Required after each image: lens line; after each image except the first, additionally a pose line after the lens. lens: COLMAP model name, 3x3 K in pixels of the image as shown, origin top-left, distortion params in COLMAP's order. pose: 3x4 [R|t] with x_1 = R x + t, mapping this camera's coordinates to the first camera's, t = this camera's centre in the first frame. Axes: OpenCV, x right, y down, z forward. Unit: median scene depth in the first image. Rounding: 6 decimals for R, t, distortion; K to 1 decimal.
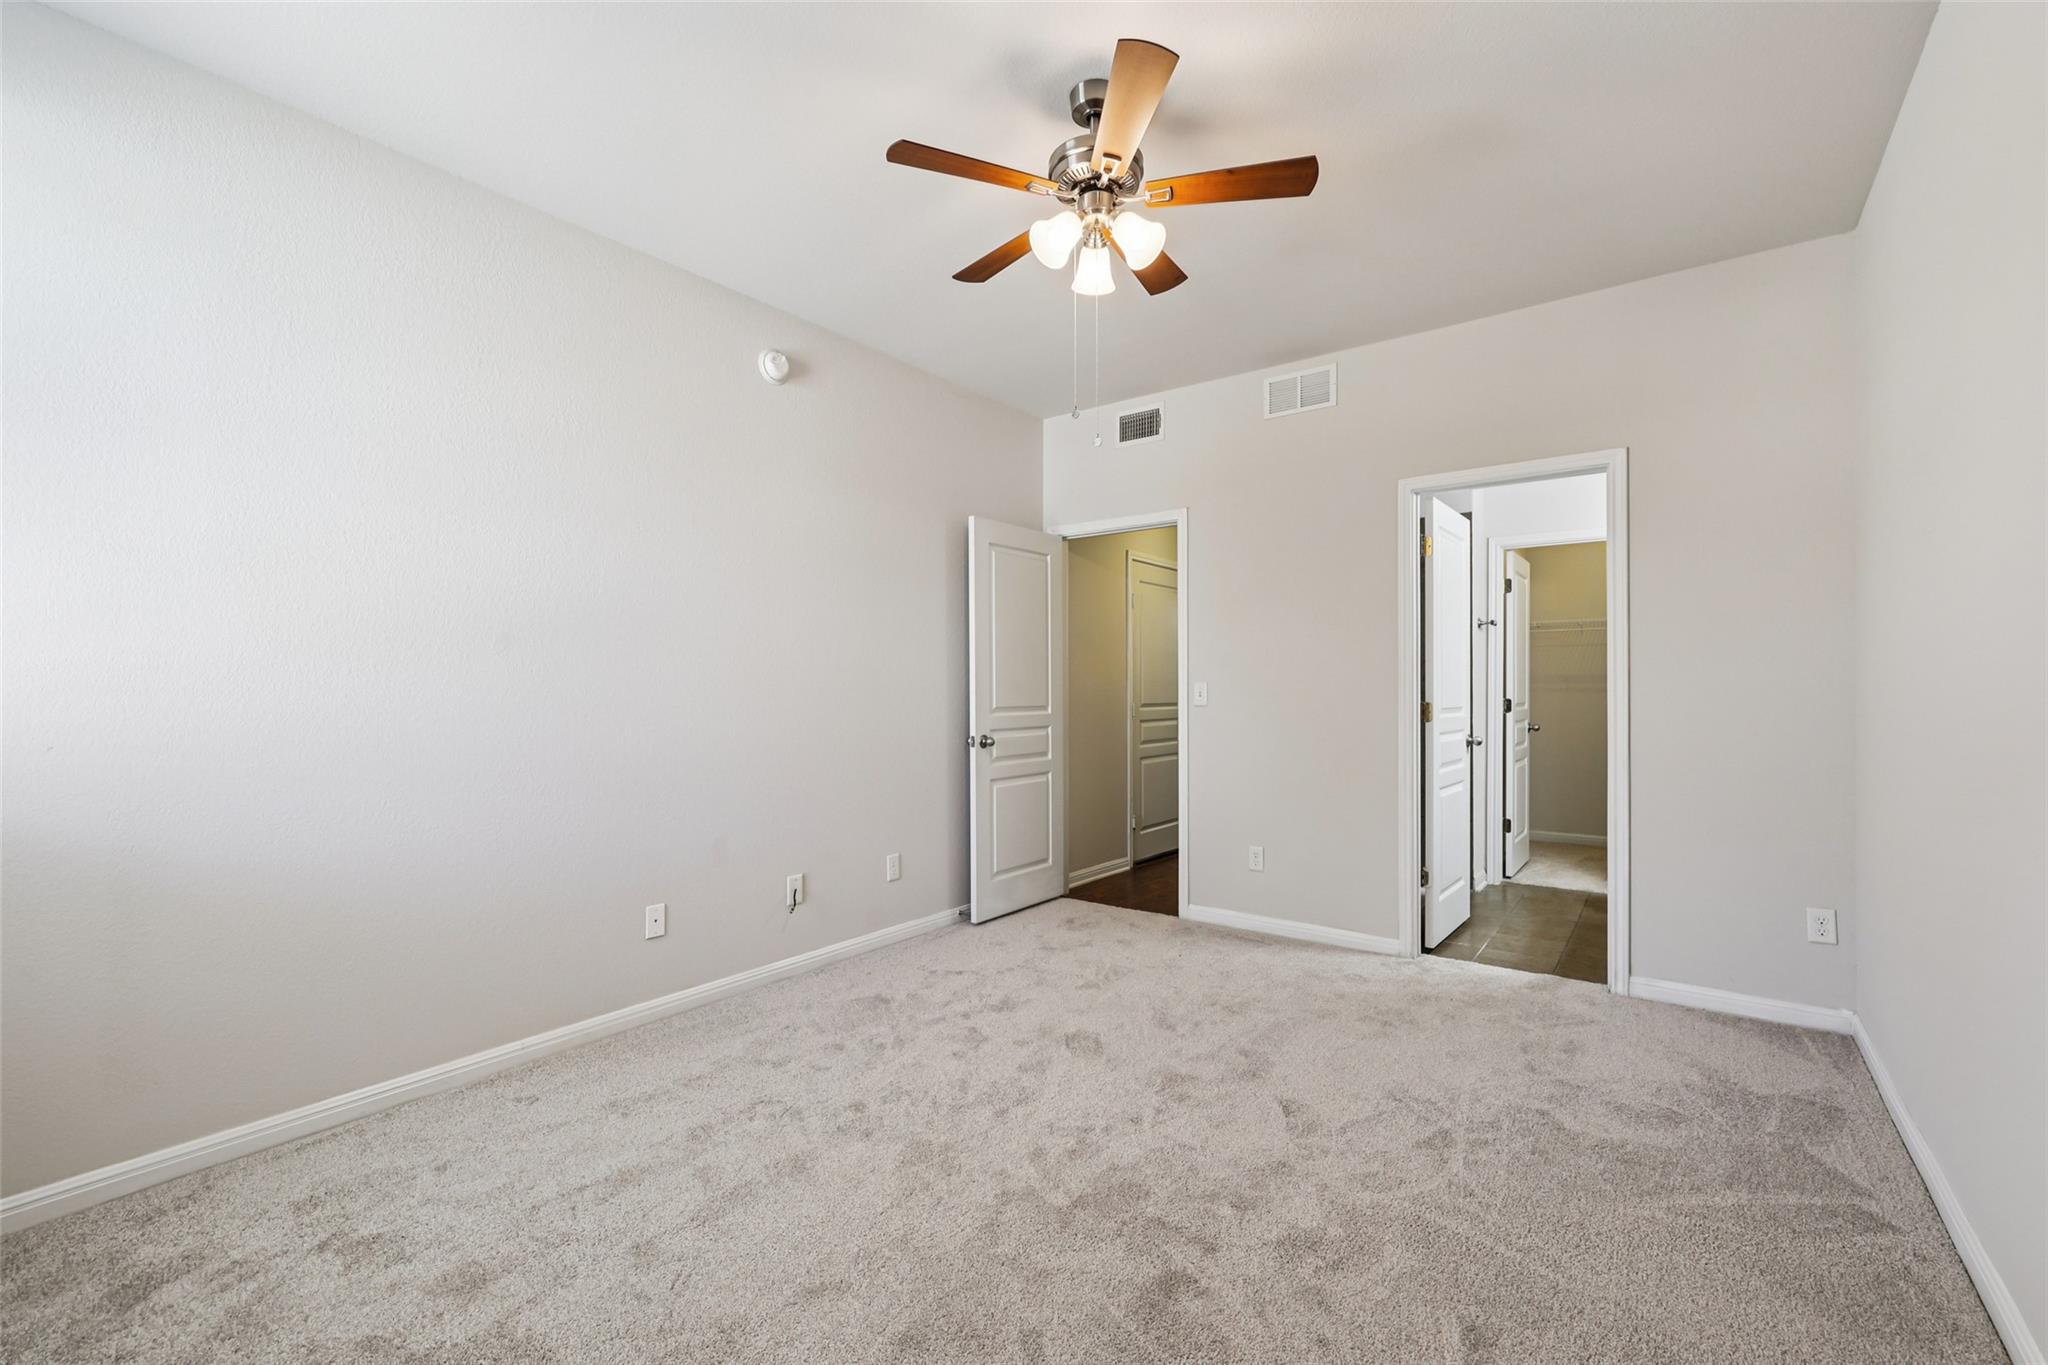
lens RADIAL K [[862.9, 0, 1026.7], [0, 862.9, 691.7], [0, 0, 1]] dist [-0.001998, 0.001221]
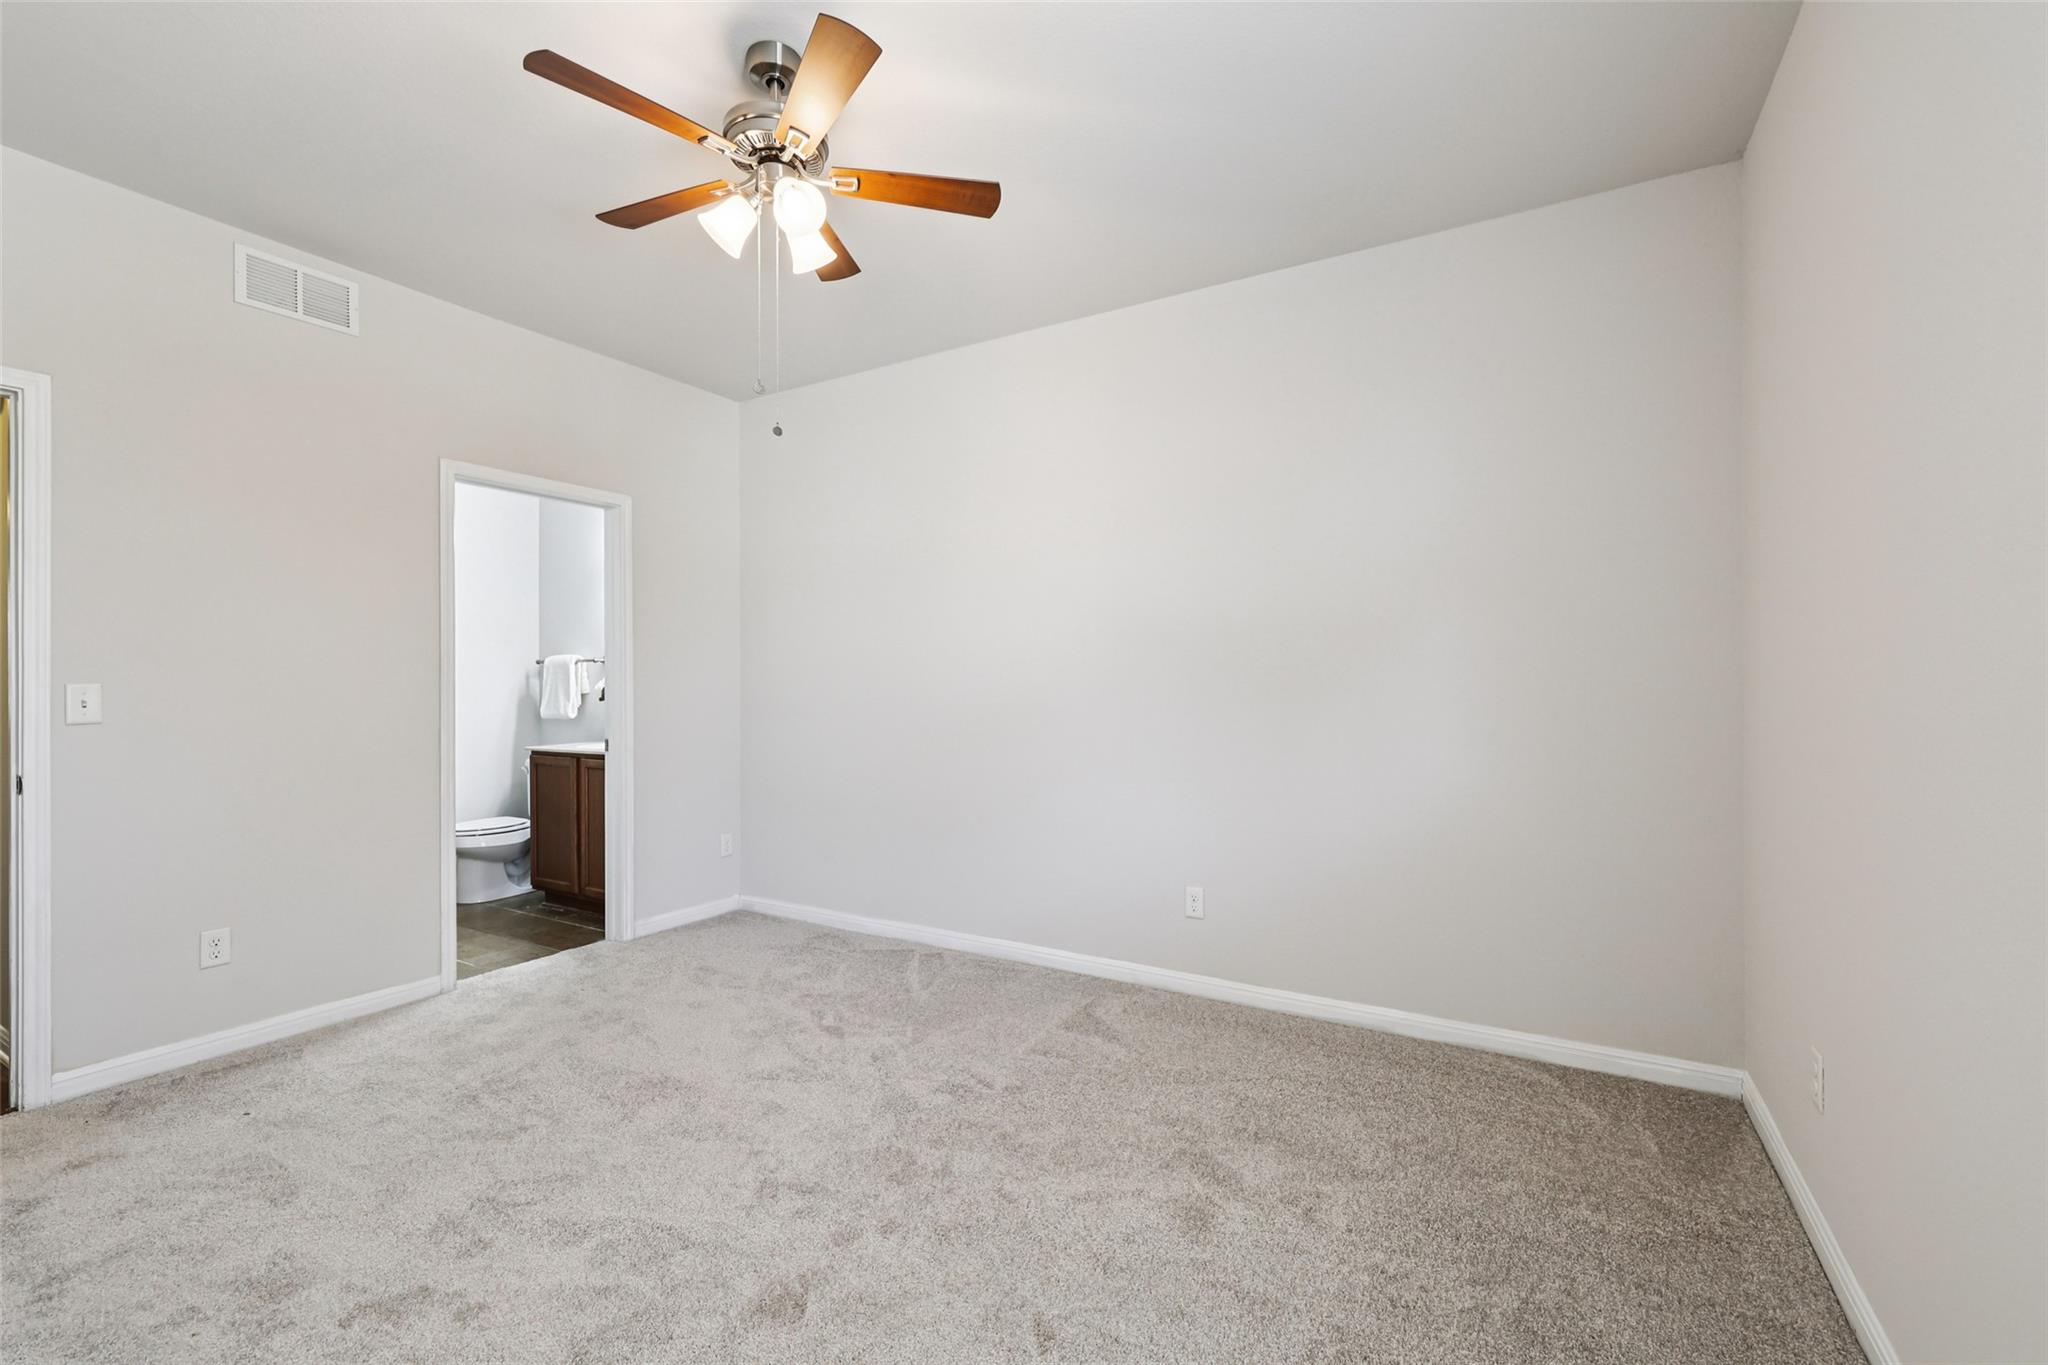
lens RADIAL K [[862.9, 0, 1026.4], [0, 862.9, 679.5], [0, 0, 1]] dist [-0.001998, 0.001221]
pose [[-0.109345, 0.006221, 0.993984, -0.609118], [0.004496, 0.999973, -0.005764, -0.010464], [-0.993994, 0.003839, -0.109370, 0.580904]]
